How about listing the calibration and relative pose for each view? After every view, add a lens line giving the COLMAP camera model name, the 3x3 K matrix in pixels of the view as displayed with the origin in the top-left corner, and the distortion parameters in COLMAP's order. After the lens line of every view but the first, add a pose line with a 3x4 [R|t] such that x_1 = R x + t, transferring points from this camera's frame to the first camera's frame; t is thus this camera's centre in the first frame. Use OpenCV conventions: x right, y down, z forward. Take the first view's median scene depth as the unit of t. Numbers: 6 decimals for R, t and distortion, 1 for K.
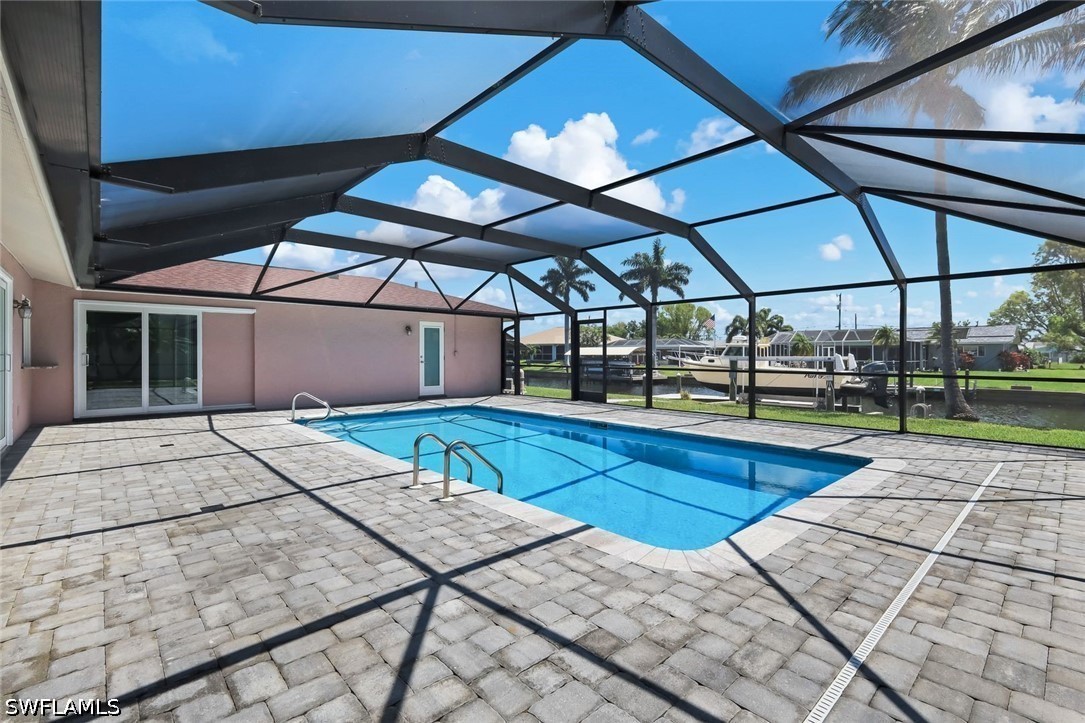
lens RADIAL K [[483.0, 0, 542.5], [0, 483.0, 361.5], [0, 0, 1]] dist [0.001848, 0.000244]
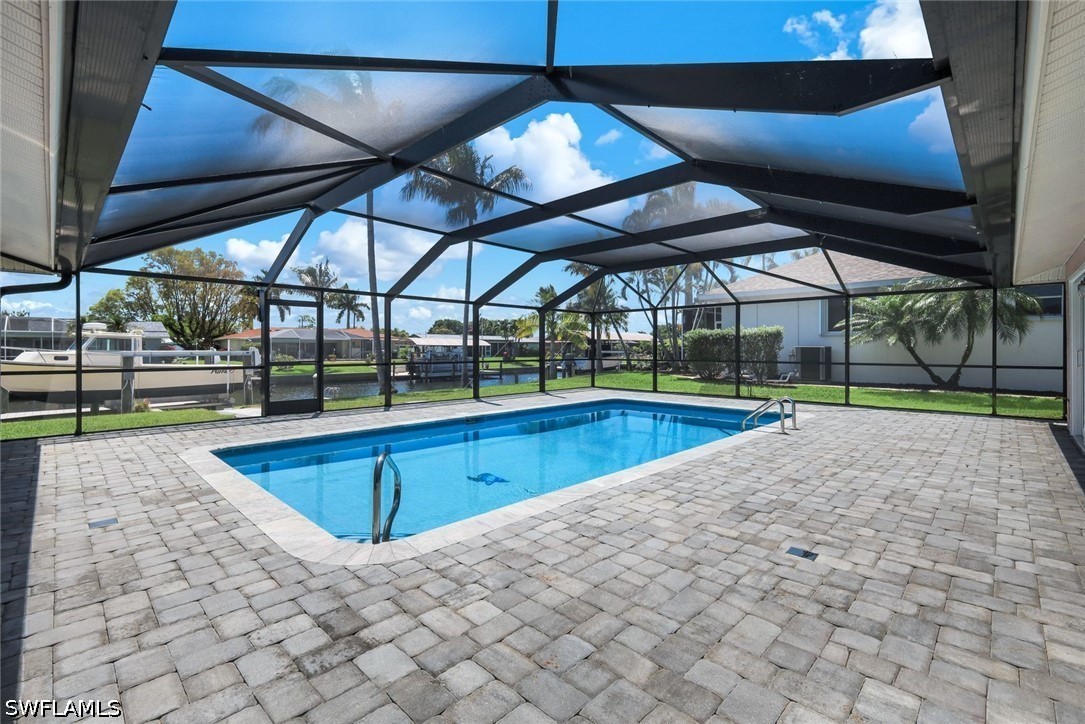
lens RADIAL K [[475.5, 0, 544.1], [0, 475.5, 334.0], [0, 0, 1]] dist [0.001958, 0.000278]
pose [[-0.066322, 0.028621, 0.997388, -0.164700], [0.015289, 0.999500, -0.027665, -0.002957], [-0.997681, 0.013414, -0.066726, 0.174779]]
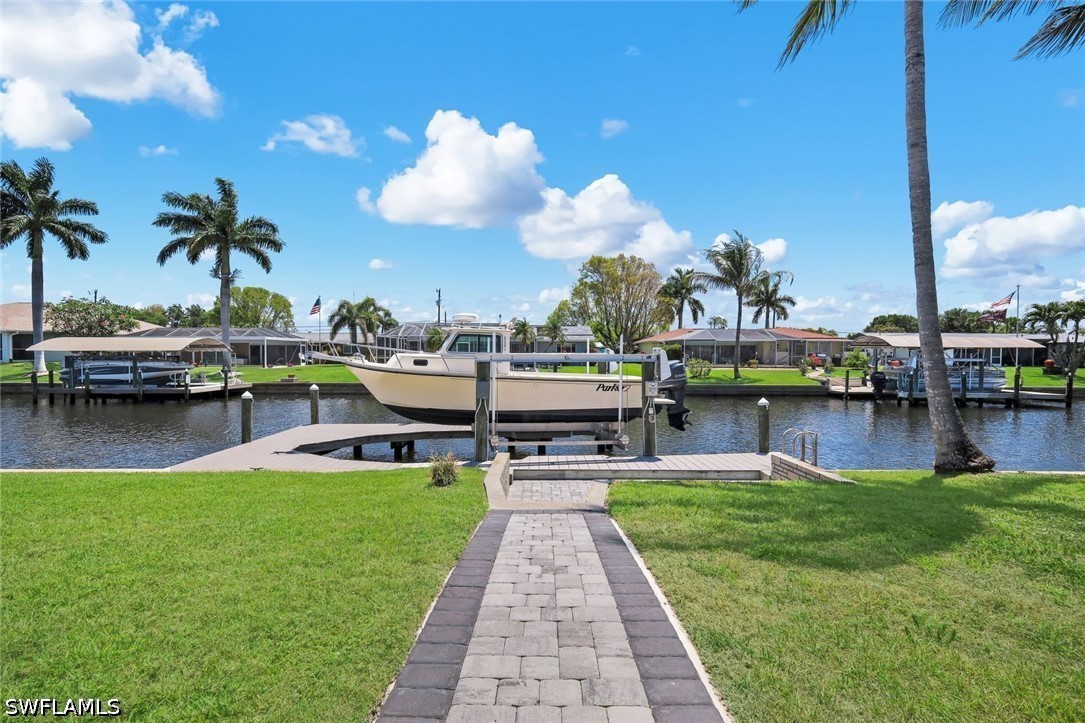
lens RADIAL K [[486.9, 0, 545.8], [0, 486.9, 369.4], [0, 0, 1]] dist [0.001677, 0.000175]
pose [[0.669590, -0.026314, 0.742264, 0.033733], [0.009453, 0.999593, 0.026909, -0.002896], [-0.742670, -0.011002, 0.669567, 0.270902]]
